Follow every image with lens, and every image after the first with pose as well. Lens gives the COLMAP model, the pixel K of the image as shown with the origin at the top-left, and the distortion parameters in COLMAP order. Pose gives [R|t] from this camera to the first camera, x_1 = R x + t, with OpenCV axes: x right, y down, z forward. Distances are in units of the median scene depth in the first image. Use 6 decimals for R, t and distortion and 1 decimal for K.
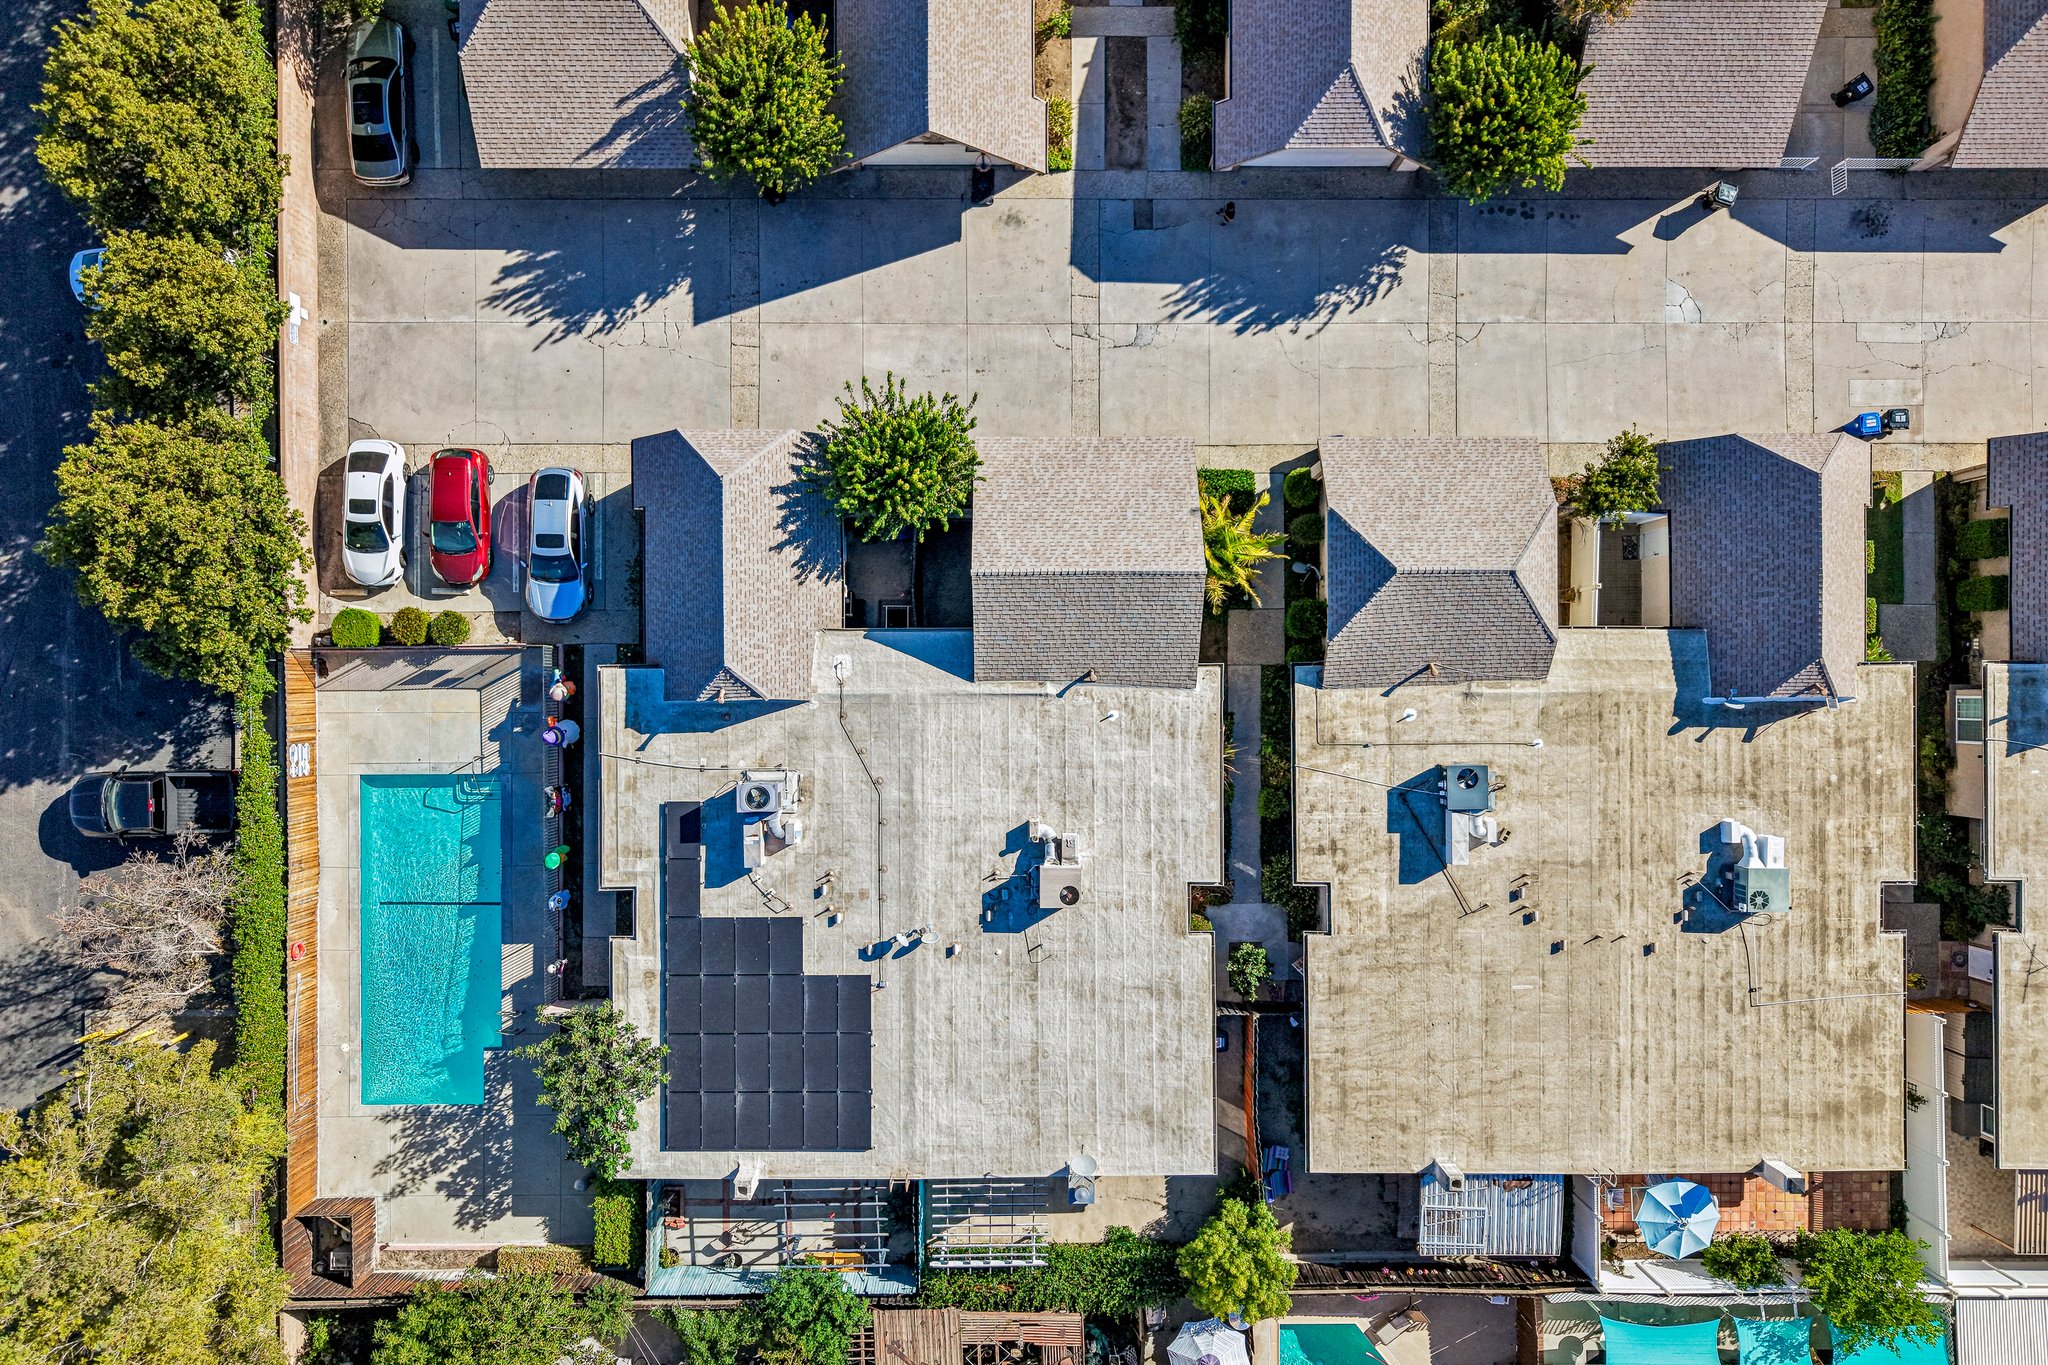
lens RADIAL K [[1480.6, 0, 1051.7], [0, 1480.6, 679.3], [0, 0, 1]] dist [0.025271, -0.006614]
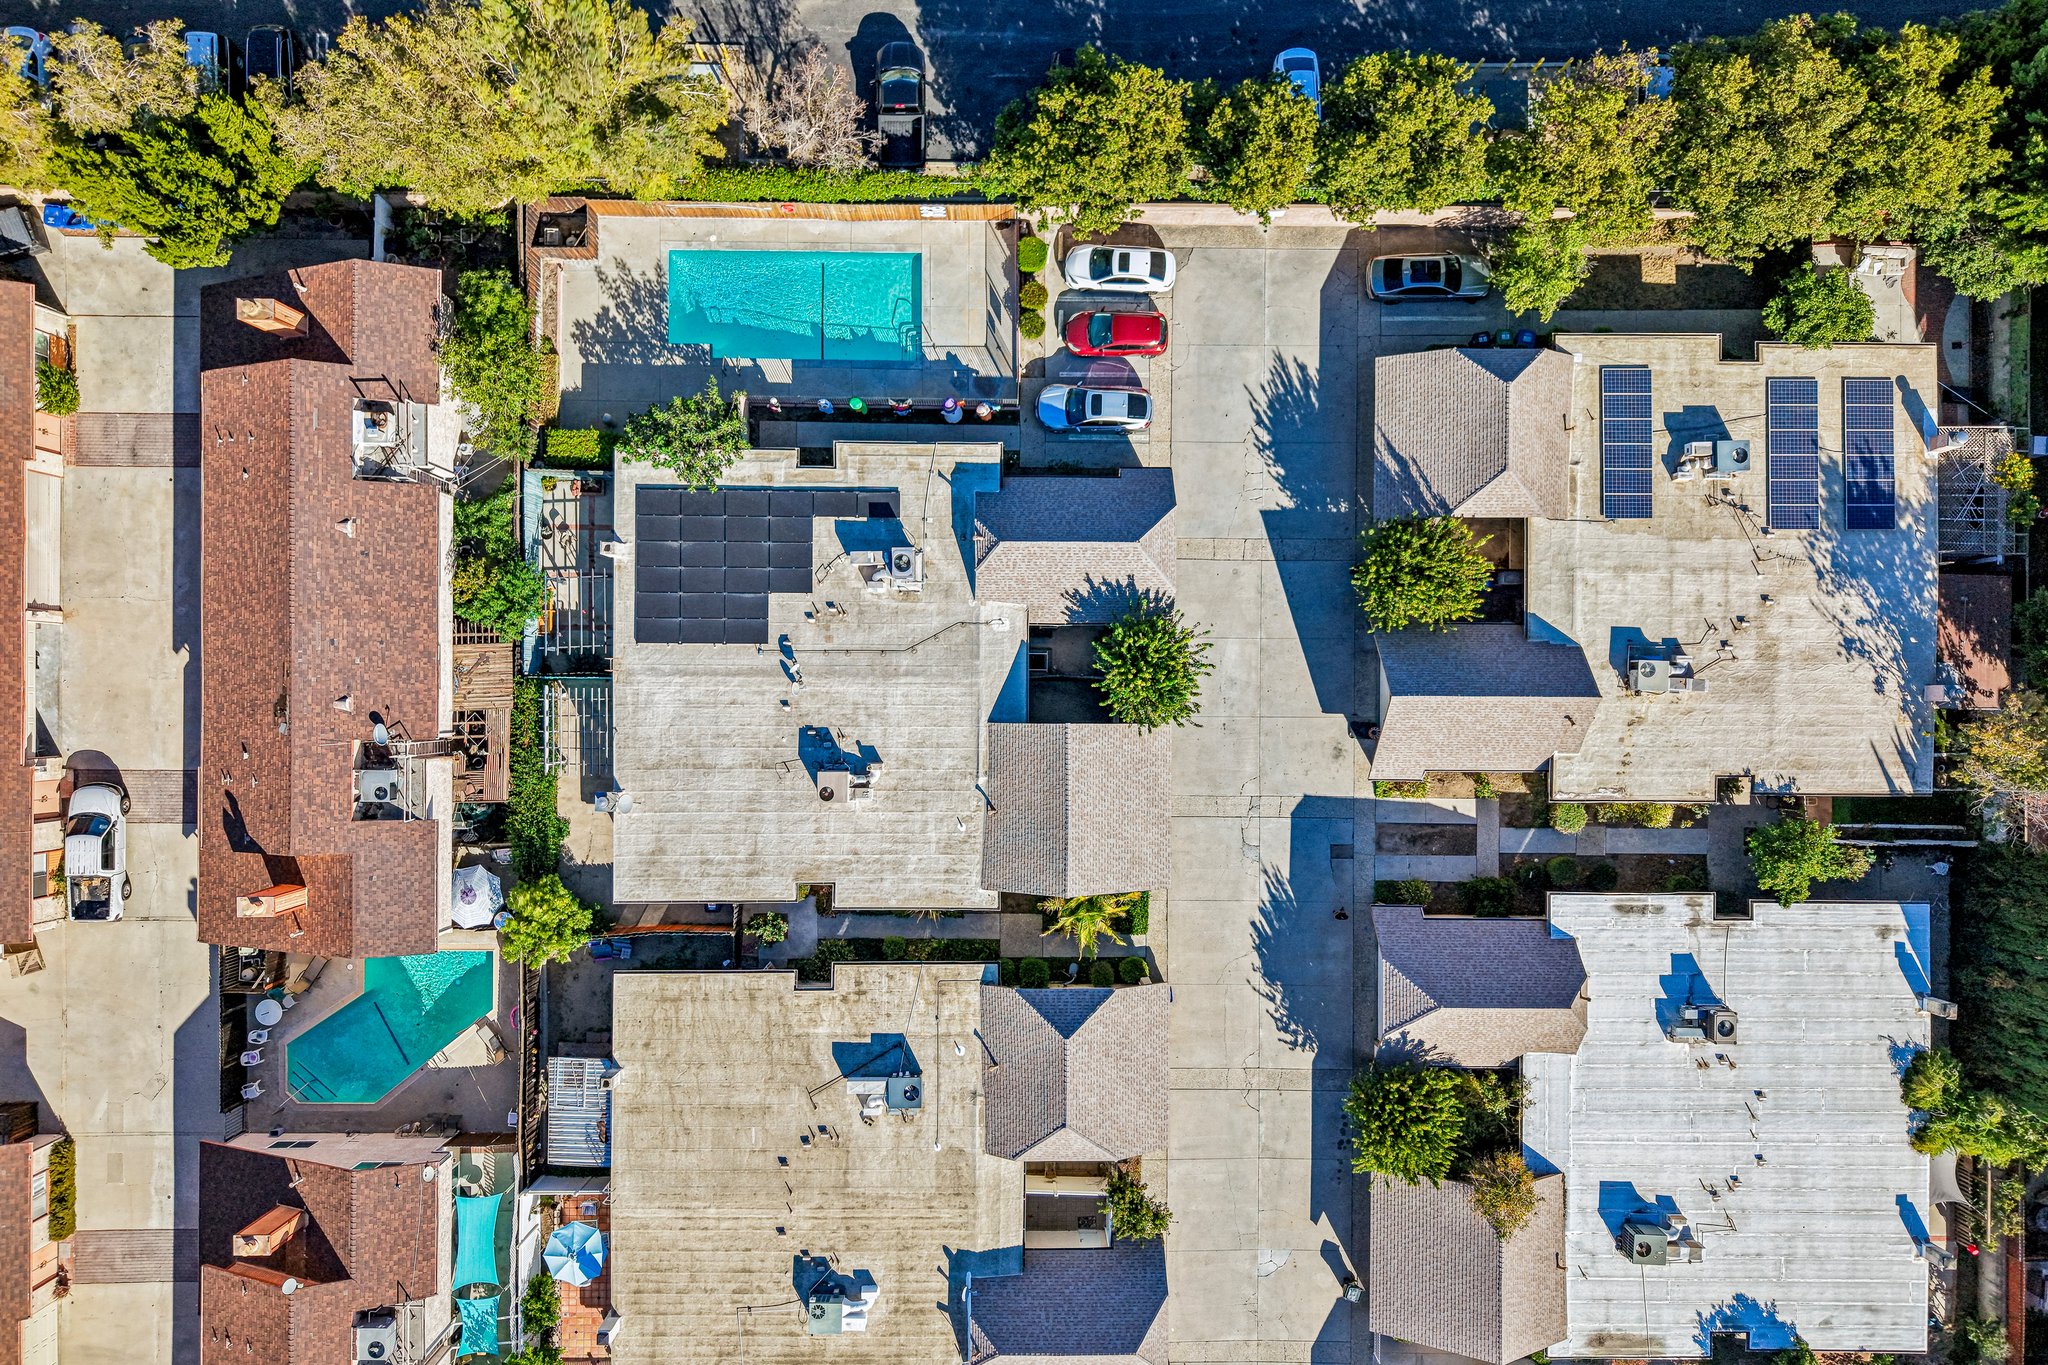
lens RADIAL K [[1526.7, 0, 1045.1], [0, 1526.7, 728.1], [0, 0, 1]] dist [0.077597, -0.142430]
pose [[-0.008522, 0.999960, -0.002831, -0.043927], [-0.999758, -0.008578, -0.020244, -0.021677], [-0.020268, 0.002658, 0.999791, -0.371364]]
